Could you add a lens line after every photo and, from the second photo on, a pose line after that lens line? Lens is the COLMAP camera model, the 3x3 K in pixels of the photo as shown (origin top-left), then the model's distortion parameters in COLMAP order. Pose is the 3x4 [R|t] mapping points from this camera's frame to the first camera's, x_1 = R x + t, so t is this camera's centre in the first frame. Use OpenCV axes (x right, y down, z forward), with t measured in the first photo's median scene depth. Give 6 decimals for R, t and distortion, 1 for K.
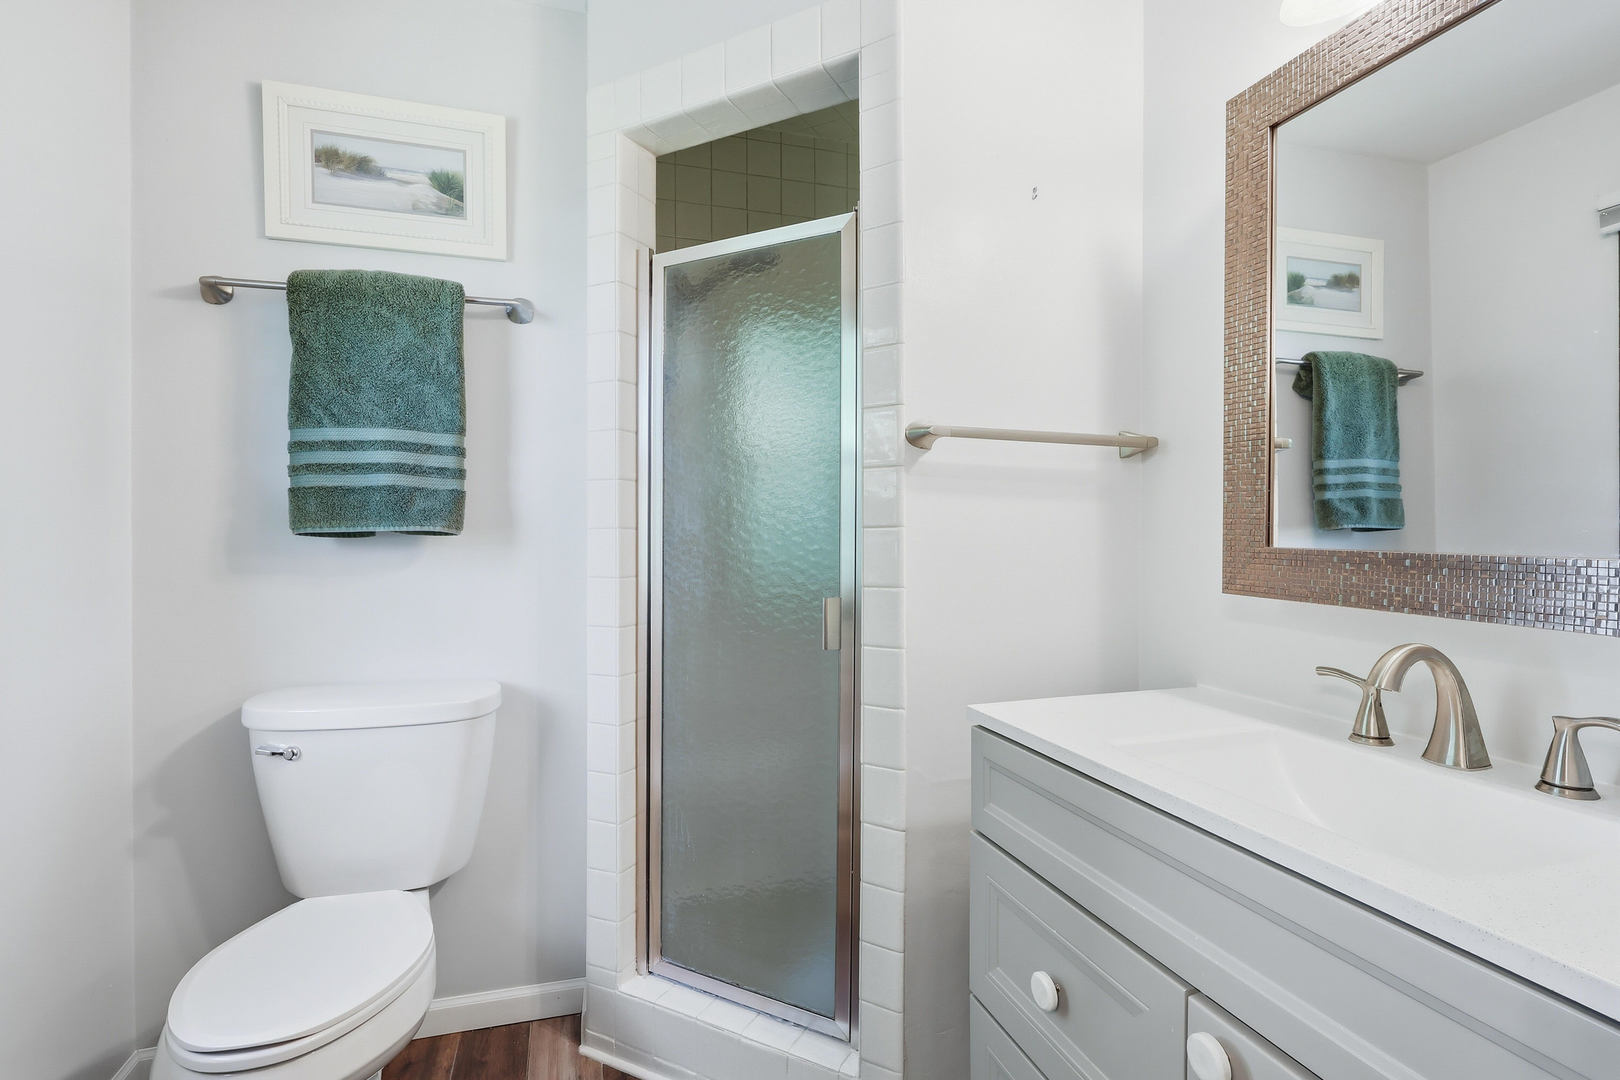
lens RADIAL K [[772.9, 0, 802.4], [0, 772.9, 536.4], [0, 0, 1]] dist [-0.026005, 0.002536]
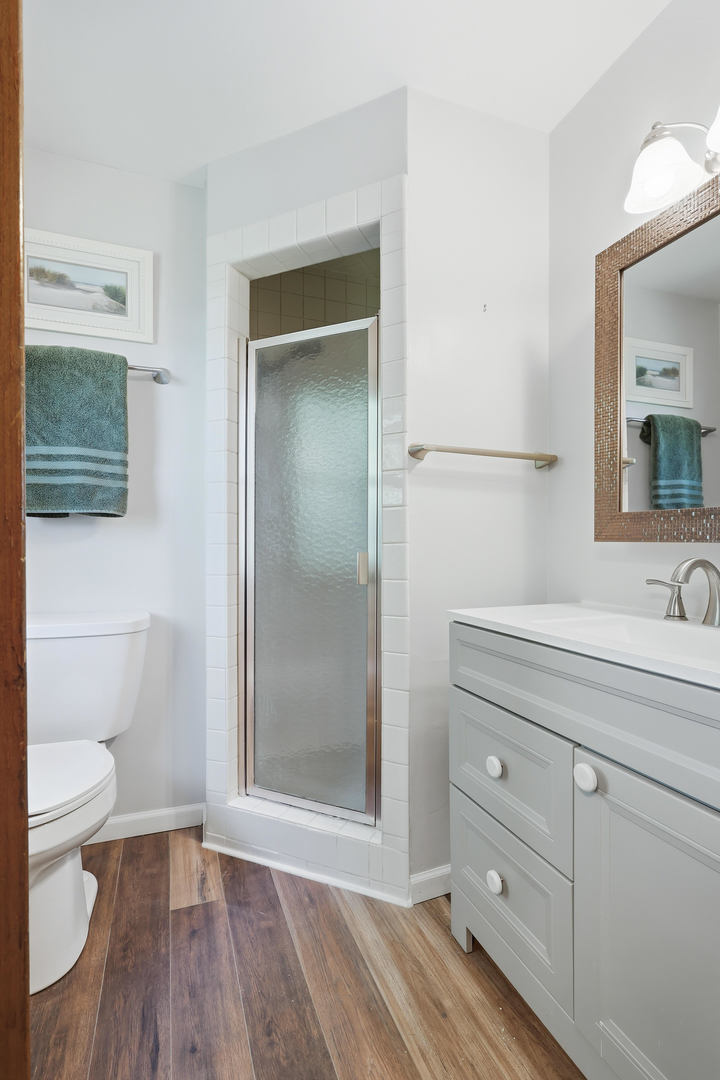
lens RADIAL K [[515.3, 0, 364.5], [0, 515.3, 540.8], [0, 0, 1]] dist [-0.026005, 0.002536]
pose [[0.997609, -0.002536, 0.069068, -0.031784], [0.002913, 0.999981, -0.005361, 0.057015], [-0.069053, 0.005550, 0.997598, -0.078419]]
